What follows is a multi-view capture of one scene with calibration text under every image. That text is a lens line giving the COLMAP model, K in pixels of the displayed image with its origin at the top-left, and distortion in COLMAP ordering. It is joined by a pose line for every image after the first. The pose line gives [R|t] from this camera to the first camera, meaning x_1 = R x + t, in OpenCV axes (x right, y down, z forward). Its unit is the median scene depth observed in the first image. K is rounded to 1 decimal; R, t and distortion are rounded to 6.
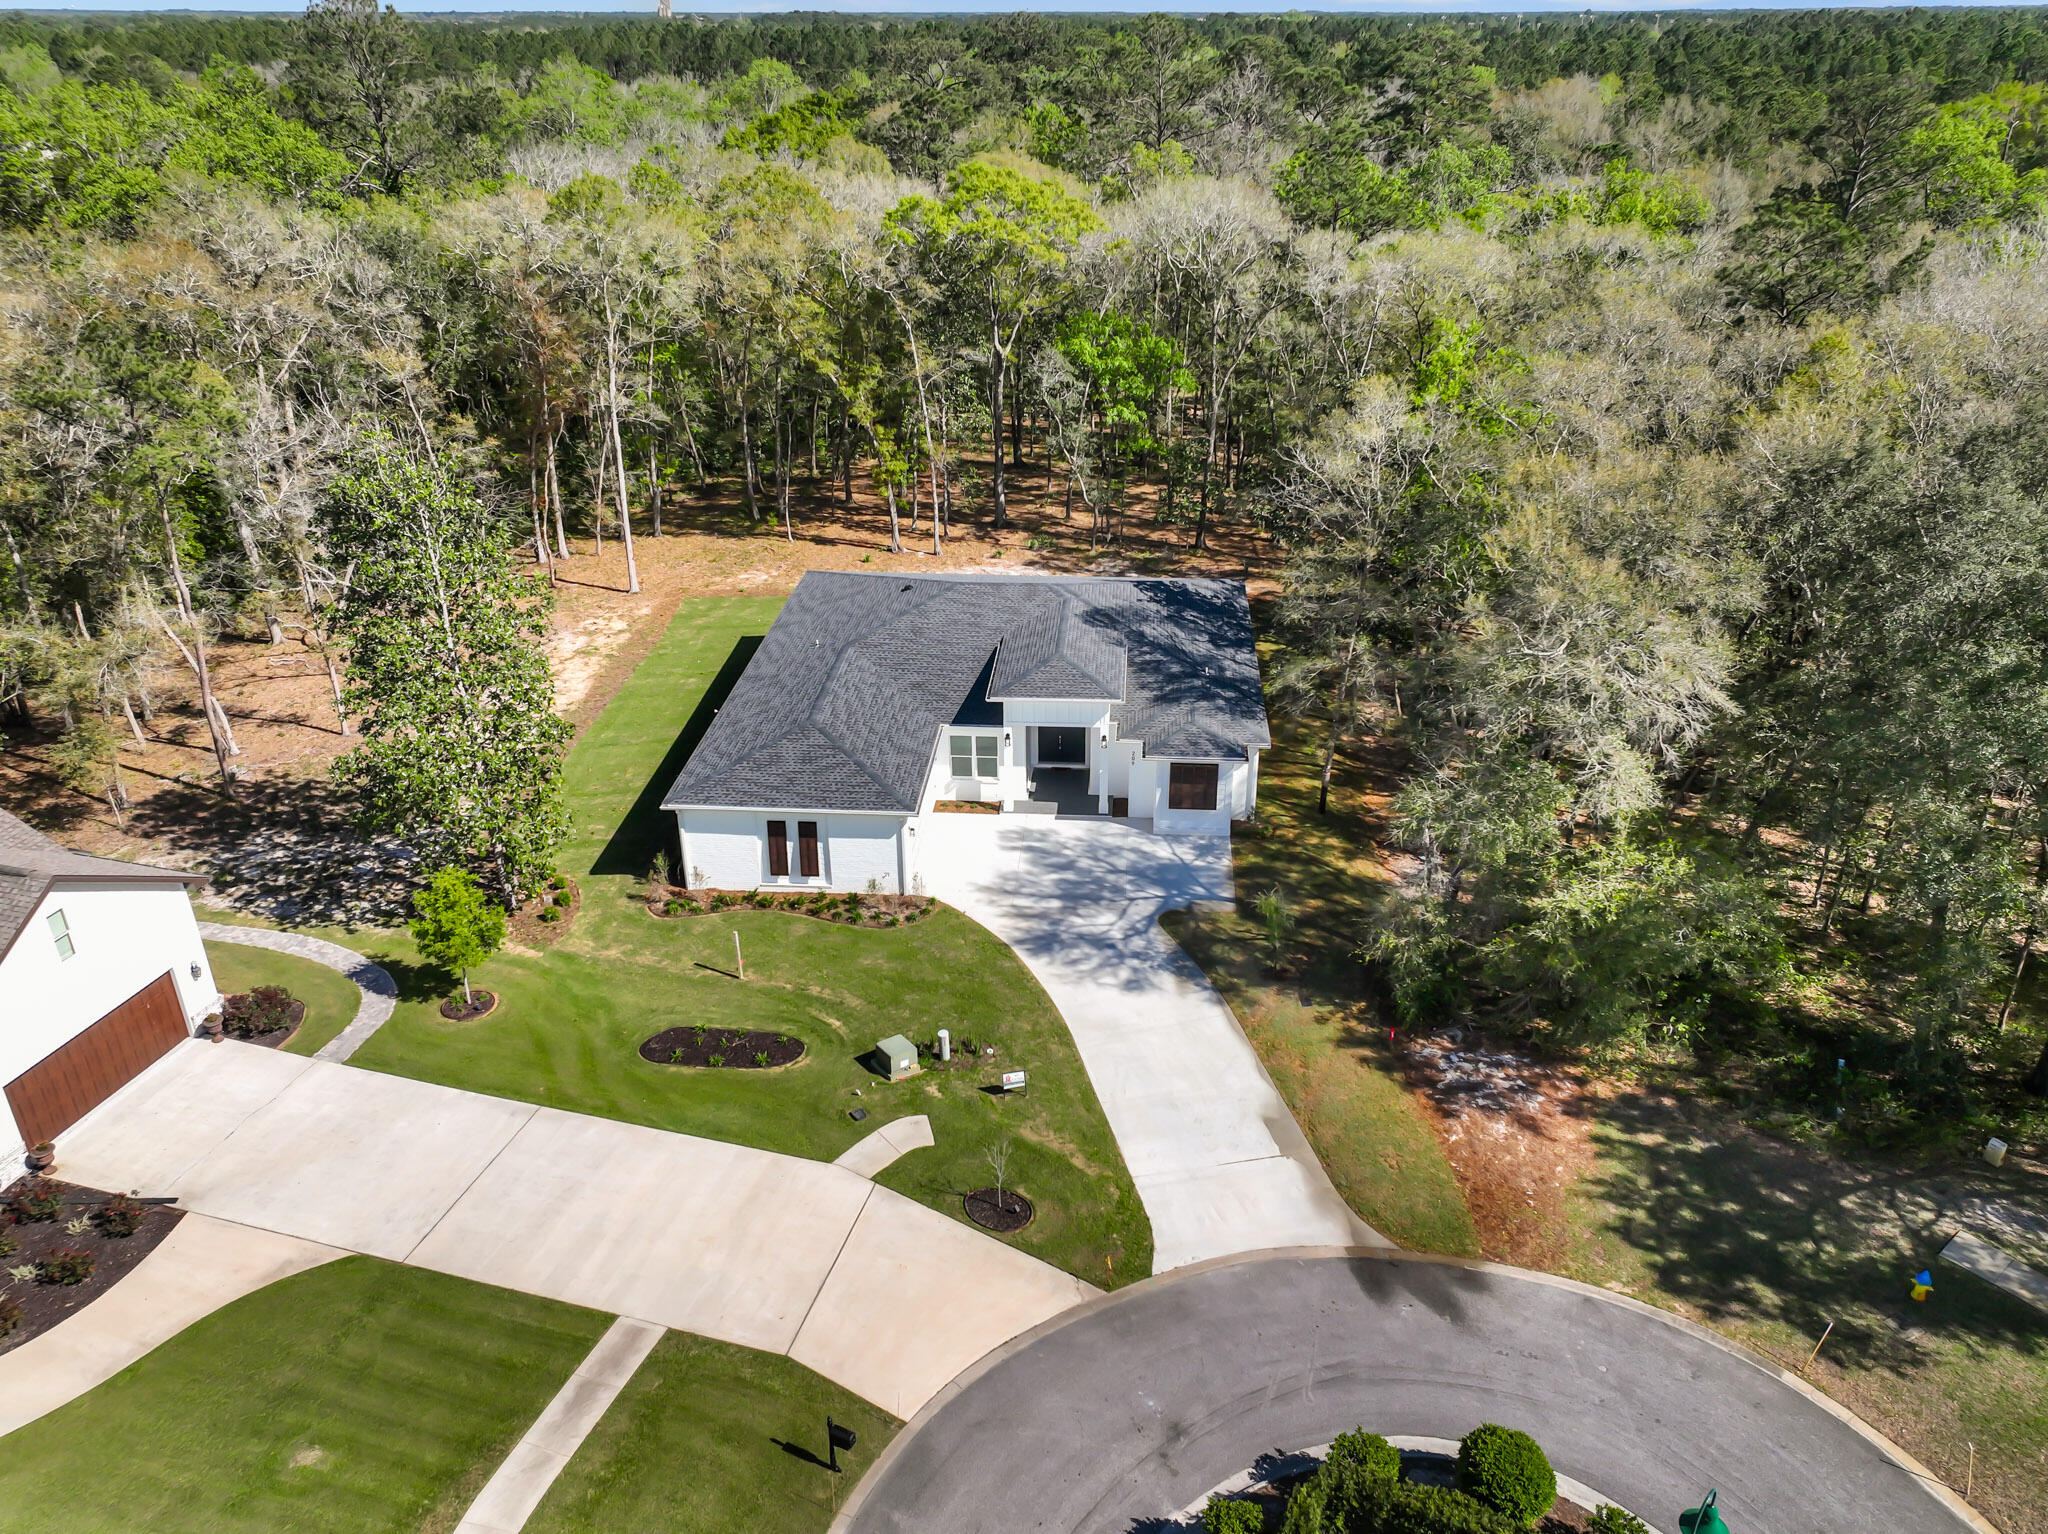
lens RADIAL K [[1546.4, 0, 1024.0], [0, 1546.4, 767.0], [0, 0, 1]] dist [-0.012090, 0.001532]
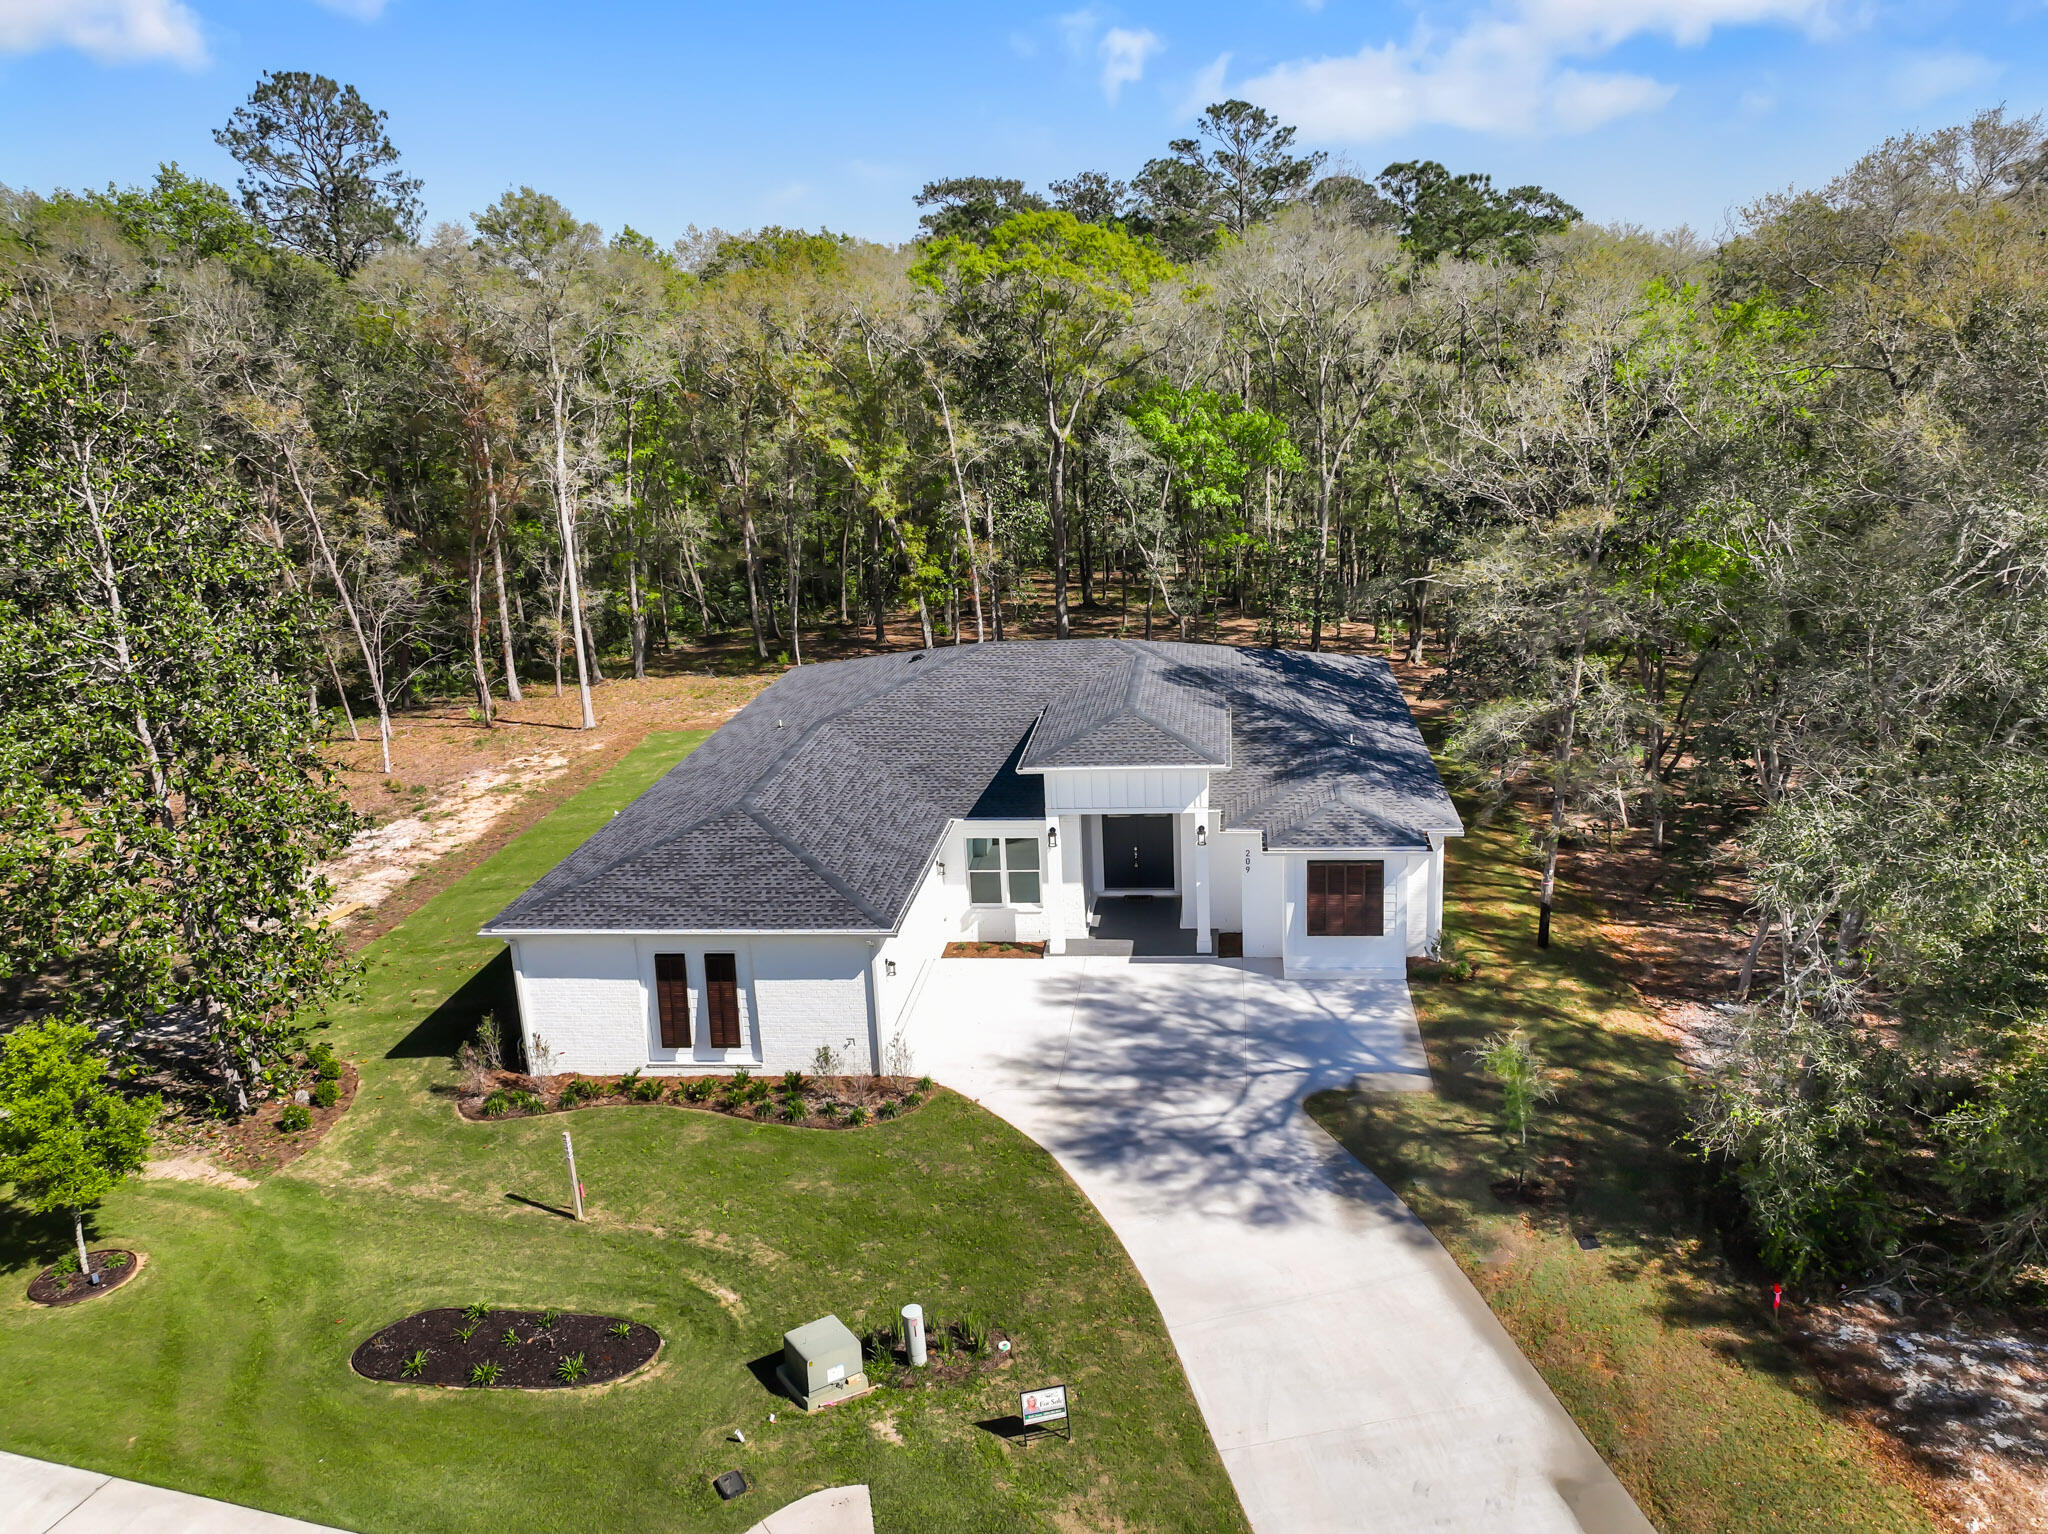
lens RADIAL K [[1576.5, 0, 1082.8], [0, 1576.5, 719.9], [0, 0, 1]] dist [-0.004750, 0.008425]
pose [[0.999482, -0.025396, -0.019743, 0.017810], [0.021047, 0.980443, -0.195675, 0.068427], [0.024326, 0.195158, 0.980470, 0.368144]]
